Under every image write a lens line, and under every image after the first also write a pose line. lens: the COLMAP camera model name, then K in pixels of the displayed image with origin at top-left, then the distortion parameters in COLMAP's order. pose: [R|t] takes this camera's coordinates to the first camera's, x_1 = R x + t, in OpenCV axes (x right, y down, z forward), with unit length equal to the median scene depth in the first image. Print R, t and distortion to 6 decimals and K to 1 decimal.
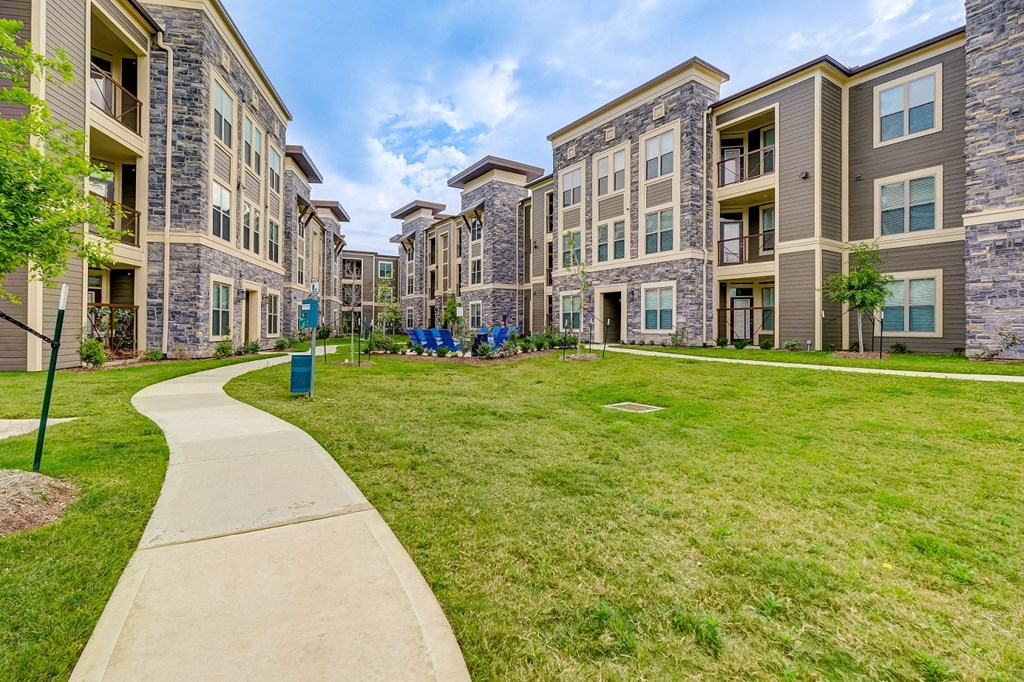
lens RADIAL K [[481.4, 0, 513.0], [0, 481.4, 308.6], [0, 0, 1]] dist [0.000099, -0.000044]
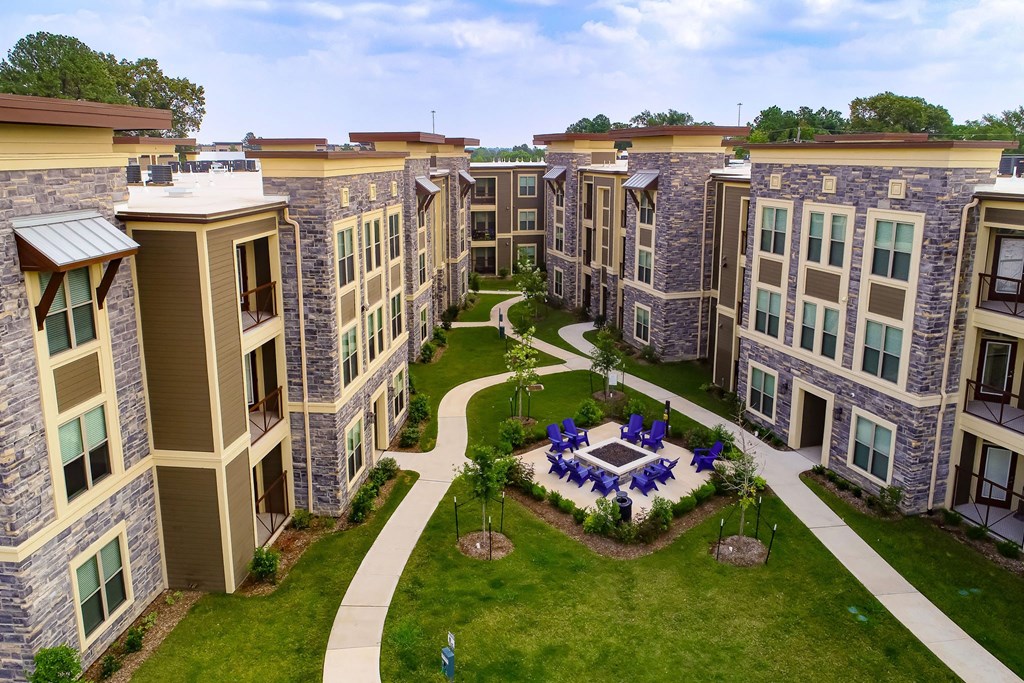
lens RADIAL K [[694.5, 0, 512.0], [0, 694.5, 341.5], [0, 0, 1]] dist [-0.001155, -0.000725]
pose [[0.960083, 0.052547, -0.274735, 0.056555], [0.006360, 0.977841, 0.209251, -0.414446], [0.279643, -0.202646, 0.938475, -0.145144]]
